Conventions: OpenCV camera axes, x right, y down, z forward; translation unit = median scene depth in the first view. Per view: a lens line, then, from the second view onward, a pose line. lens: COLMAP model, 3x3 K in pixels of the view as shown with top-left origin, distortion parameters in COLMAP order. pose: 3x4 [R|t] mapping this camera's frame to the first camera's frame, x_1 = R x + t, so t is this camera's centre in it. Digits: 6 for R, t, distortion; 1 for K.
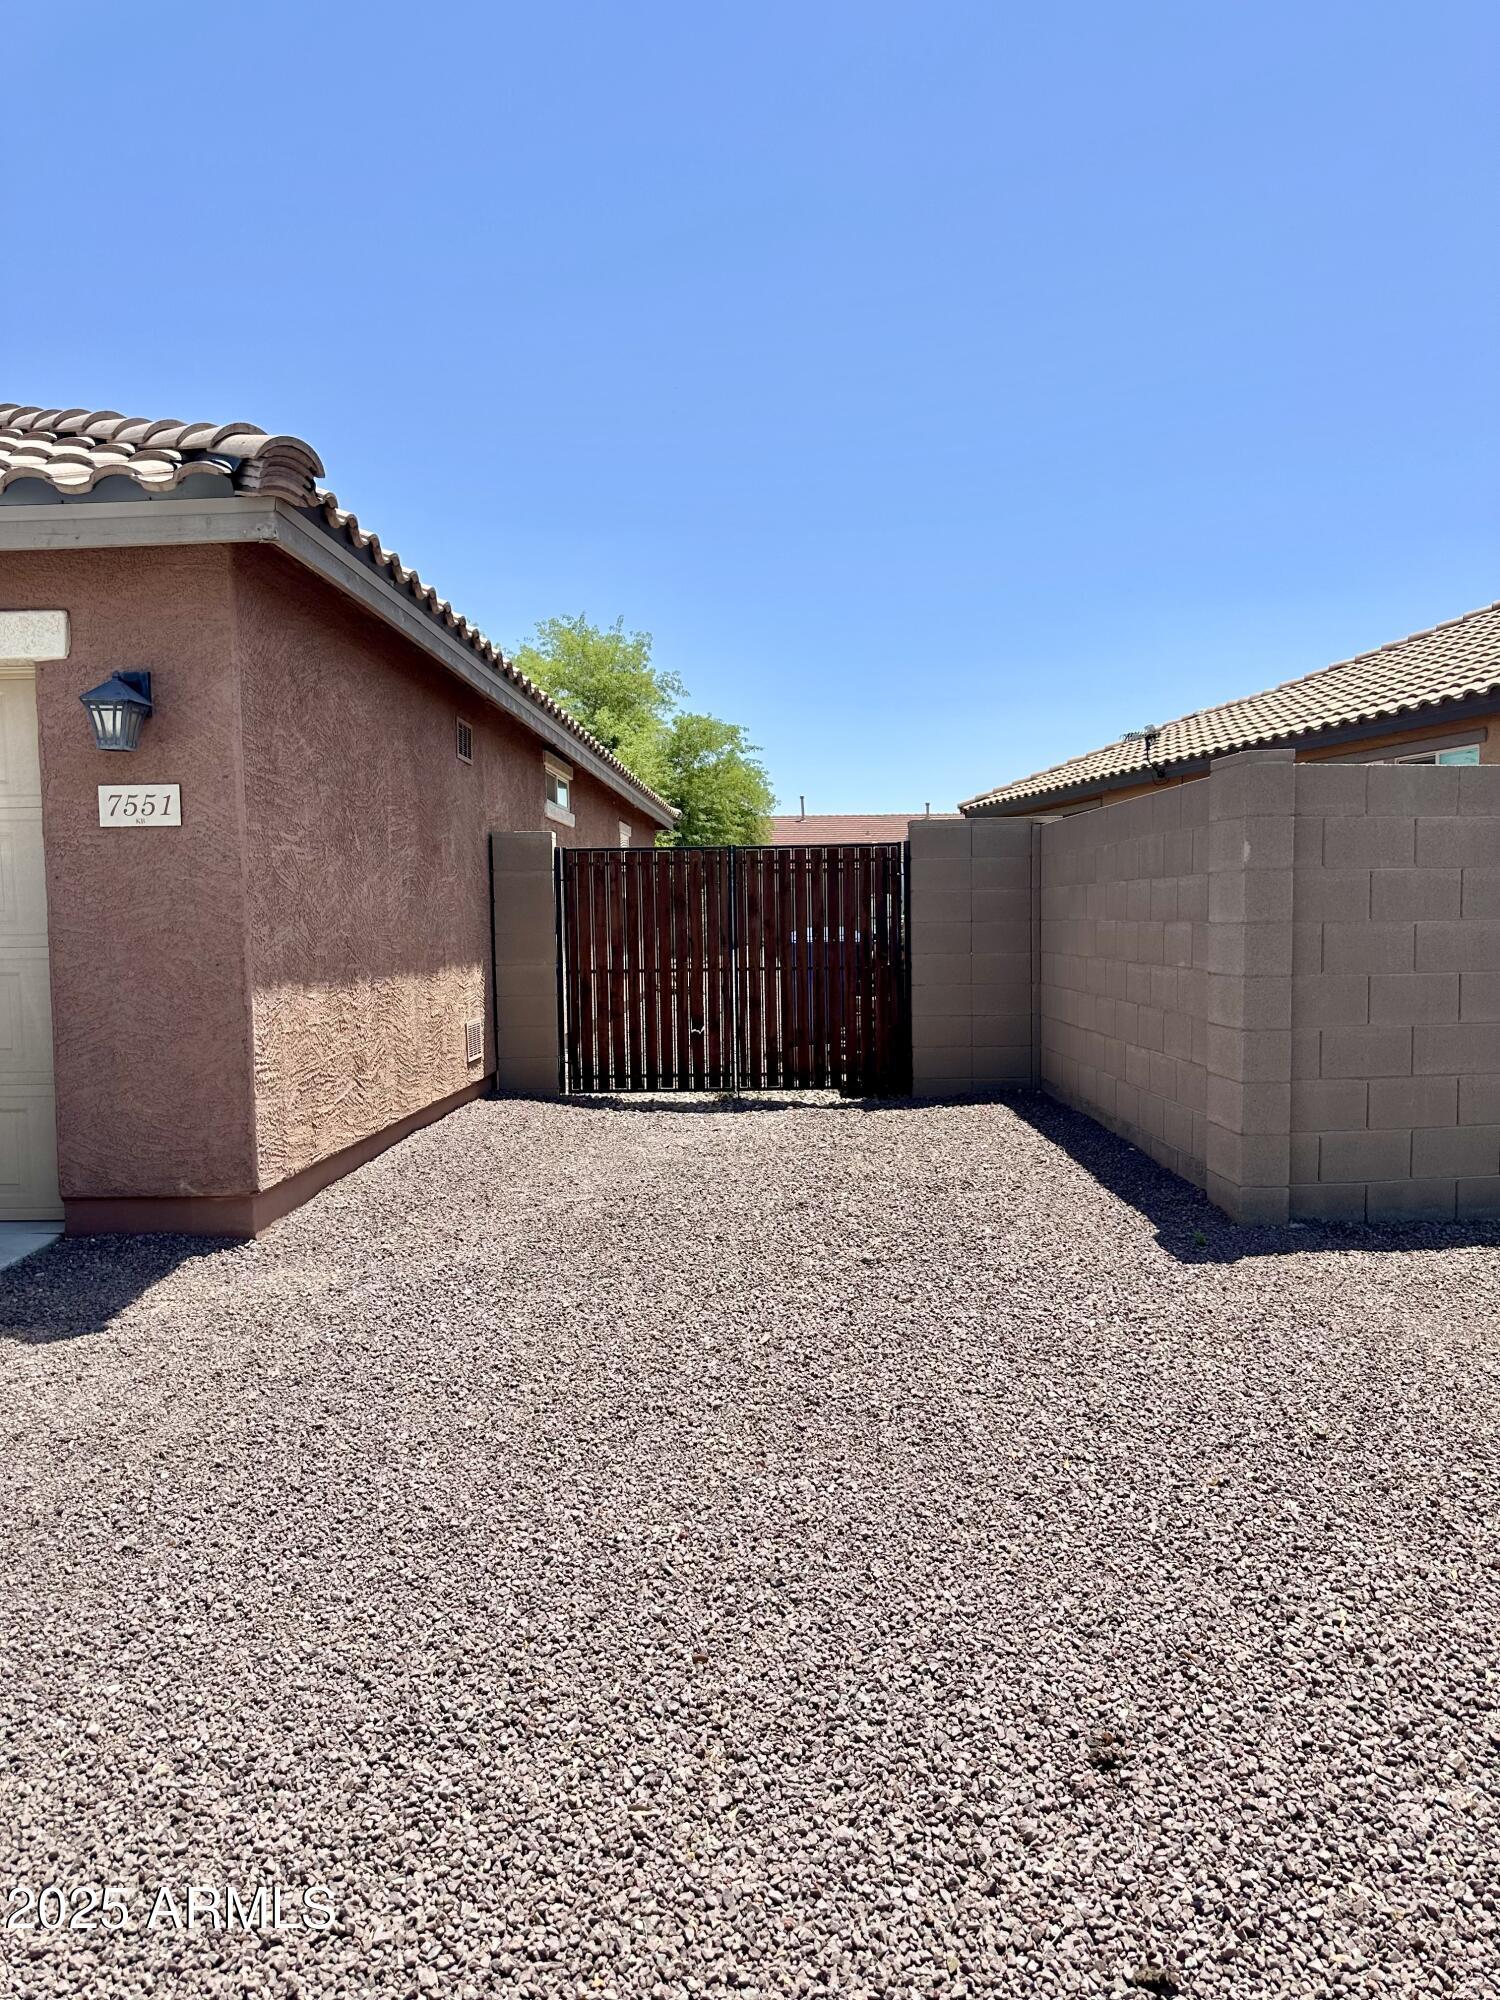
lens RADIAL K [[1403.8, 0, 750.0], [0, 1403.8, 1000.0], [0, 0, 1]] dist [0.102056, -0.000047]
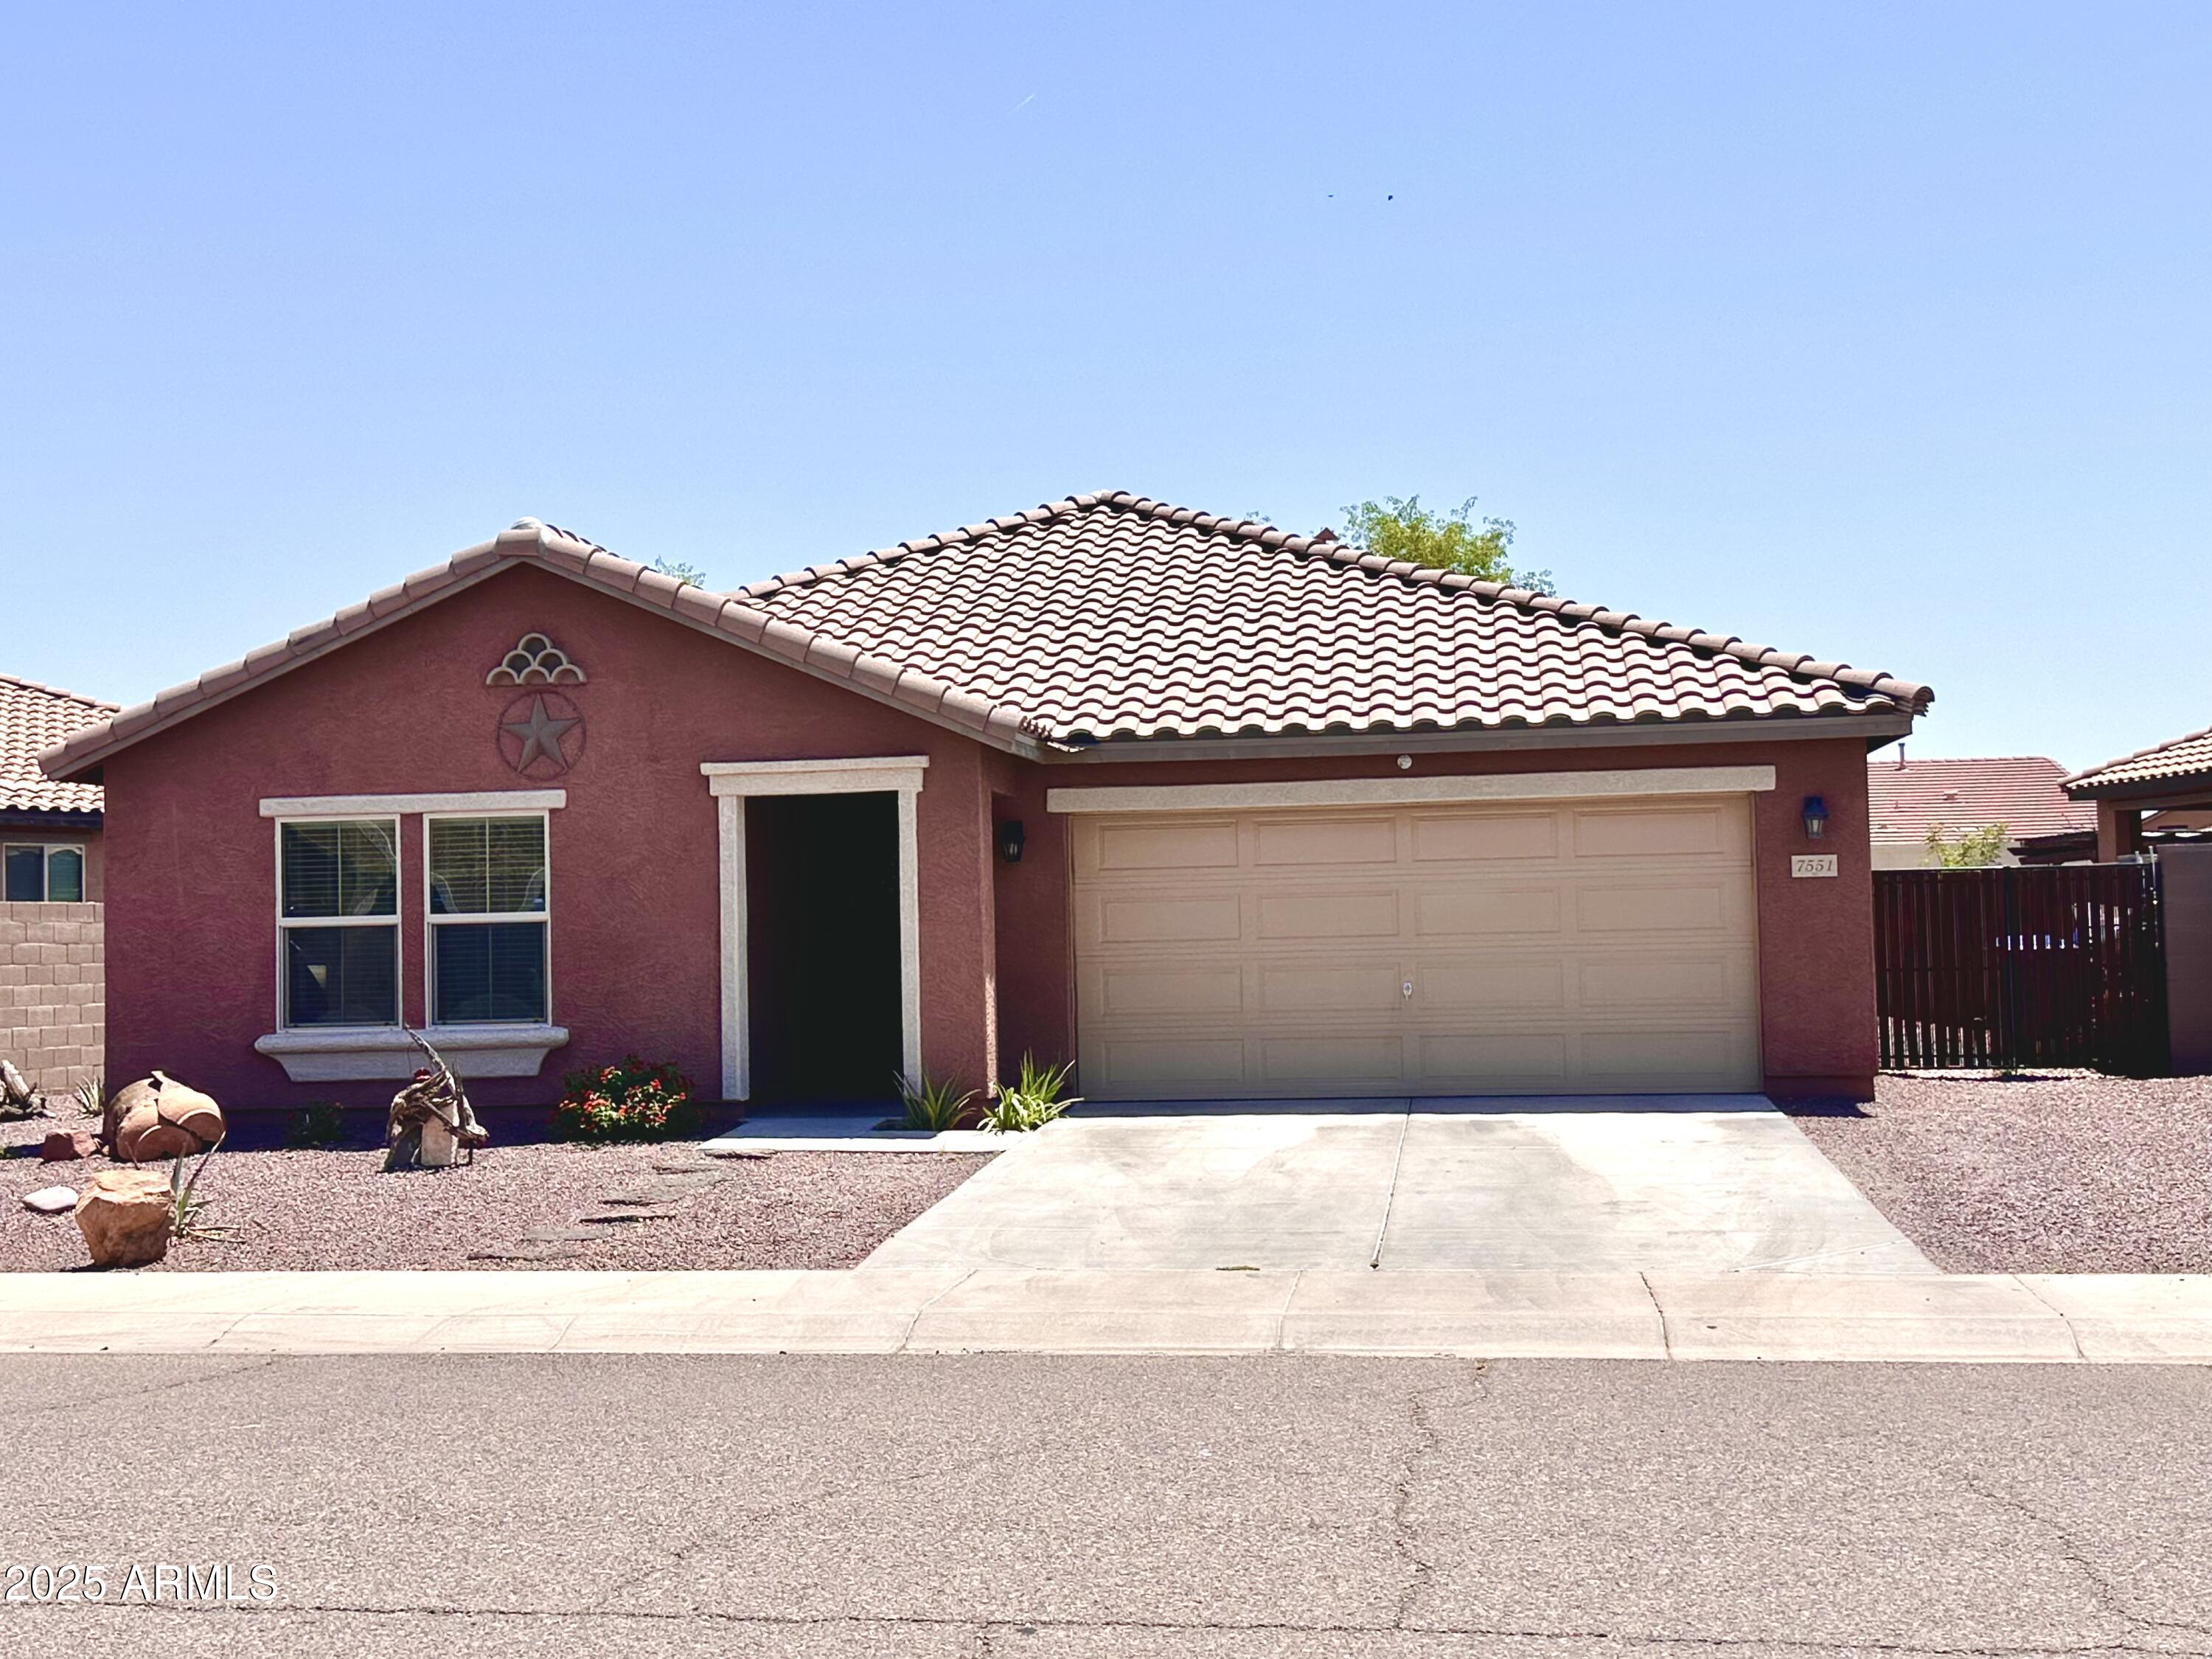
lens RADIAL K [[2770.9, 0, 1101.1], [0, 2770.9, 836.6], [0, 0, 1]] dist [0.142999, 0.005183]
pose [[0.993494, -0.012248, -0.113223, -0.536712], [0.001417, 0.995452, -0.095251, 0.099899], [0.113875, 0.094471, 0.988993, -1.565699]]
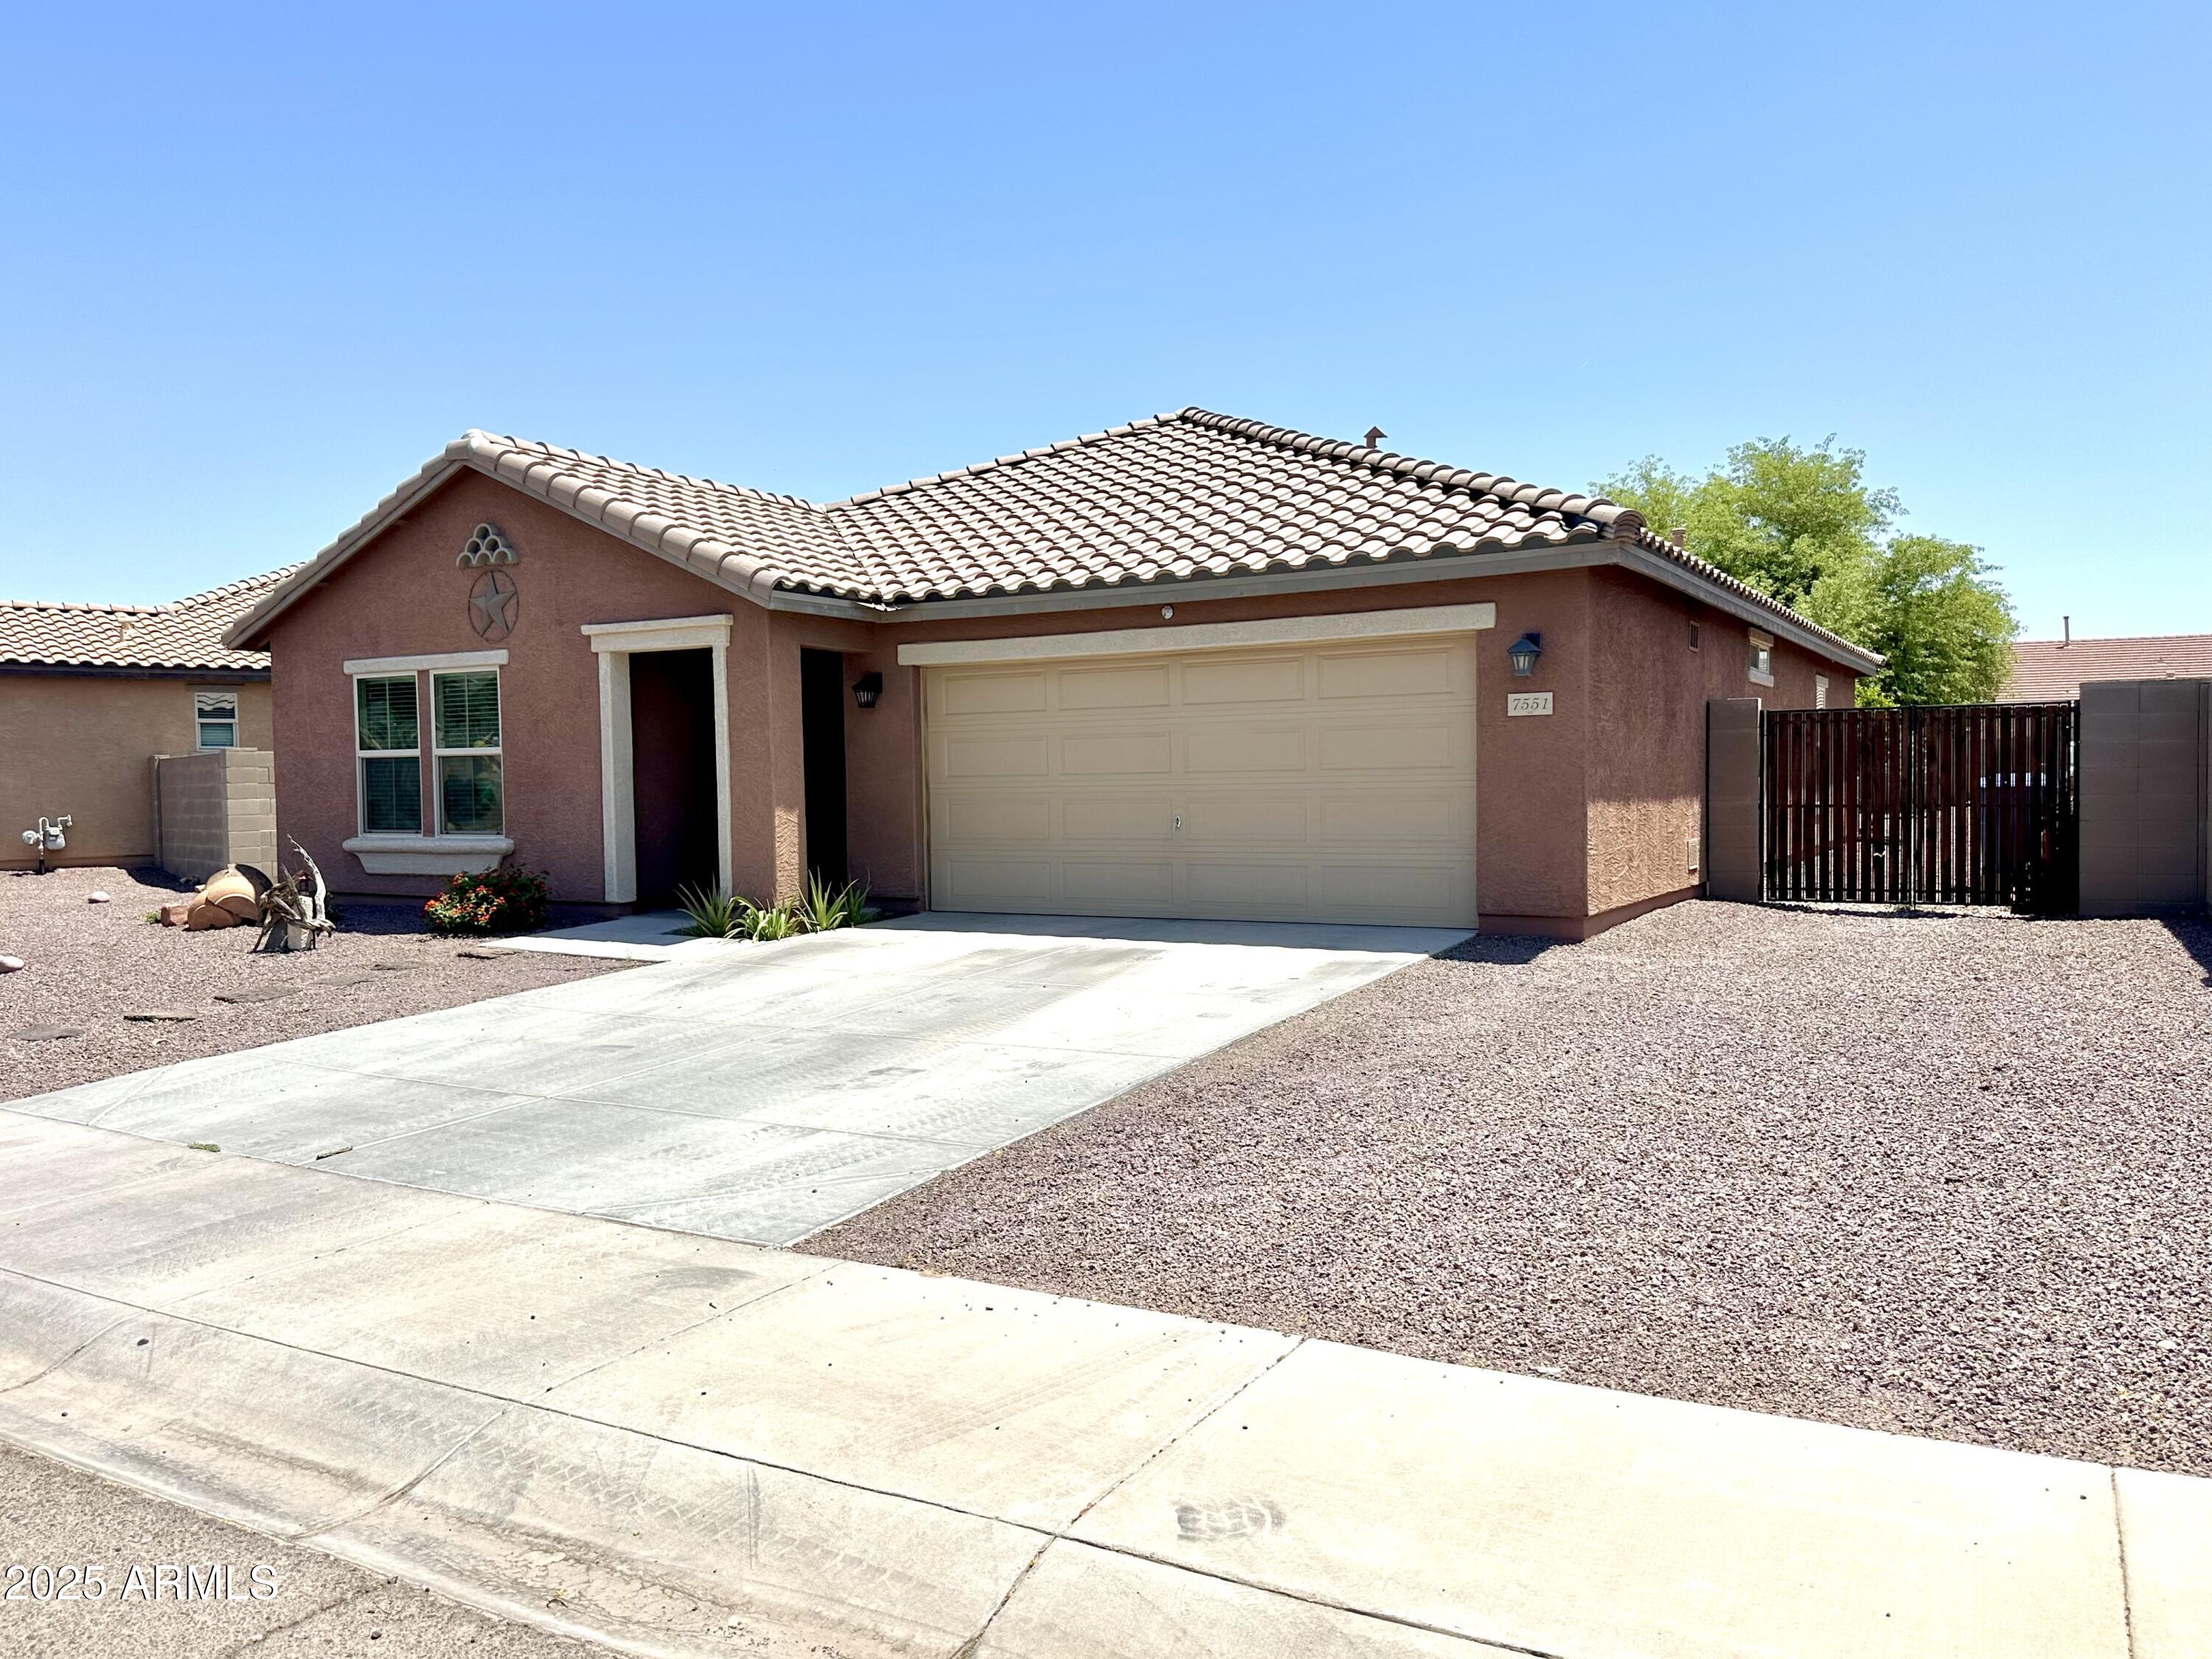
lens RADIAL K [[1629.2, 0, 1107.5], [0, 1629.2, 844.6], [0, 0, 1]] dist [0.180175, -0.384857]
pose [[0.879914, 0.020954, -0.474670, 0.062950], [-0.027279, 0.999607, -0.006440, 0.043142], [0.474349, 0.018615, 0.880140, -0.649475]]
